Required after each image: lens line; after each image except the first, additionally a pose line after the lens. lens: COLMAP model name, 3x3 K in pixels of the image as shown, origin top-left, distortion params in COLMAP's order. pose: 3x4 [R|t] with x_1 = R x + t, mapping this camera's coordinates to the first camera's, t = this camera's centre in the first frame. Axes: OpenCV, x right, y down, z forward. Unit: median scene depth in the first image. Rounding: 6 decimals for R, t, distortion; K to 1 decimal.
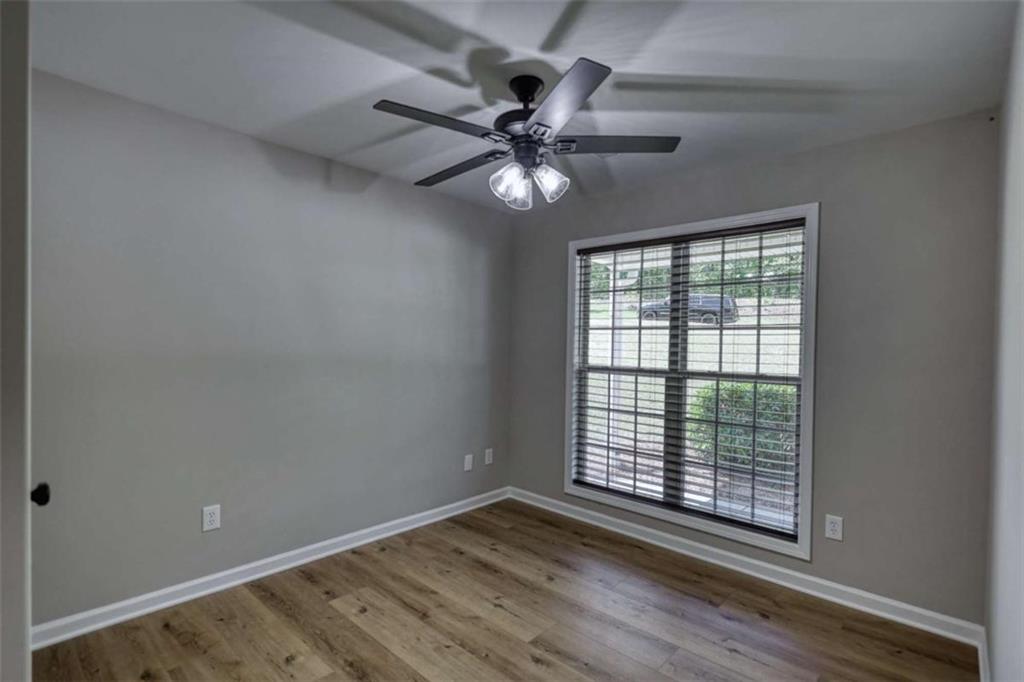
lens RADIAL K [[474.3, 0, 516.3], [0, 474.3, 344.5], [0, 0, 1]] dist [0.002803, -0.000158]
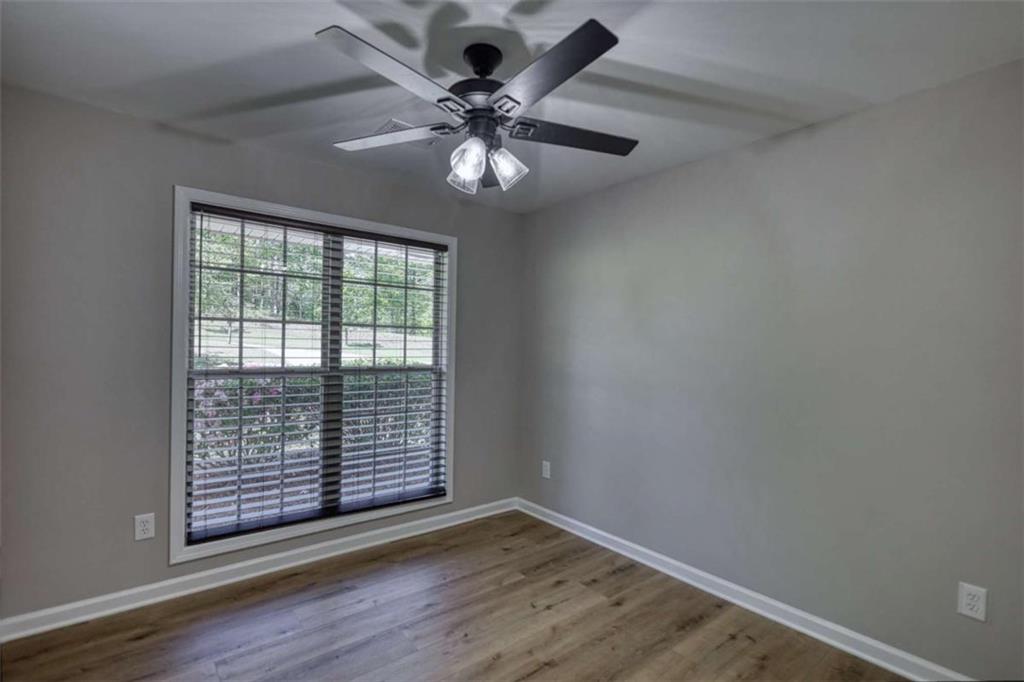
lens RADIAL K [[474.3, 0, 516.3], [0, 474.3, 344.5], [0, 0, 1]] dist [0.002803, -0.000158]
pose [[0.168782, -0.011827, 0.985582, -0.528866], [-0.013918, 0.999800, 0.014381, -0.011437], [-0.985555, -0.016145, 0.168583, 0.464994]]
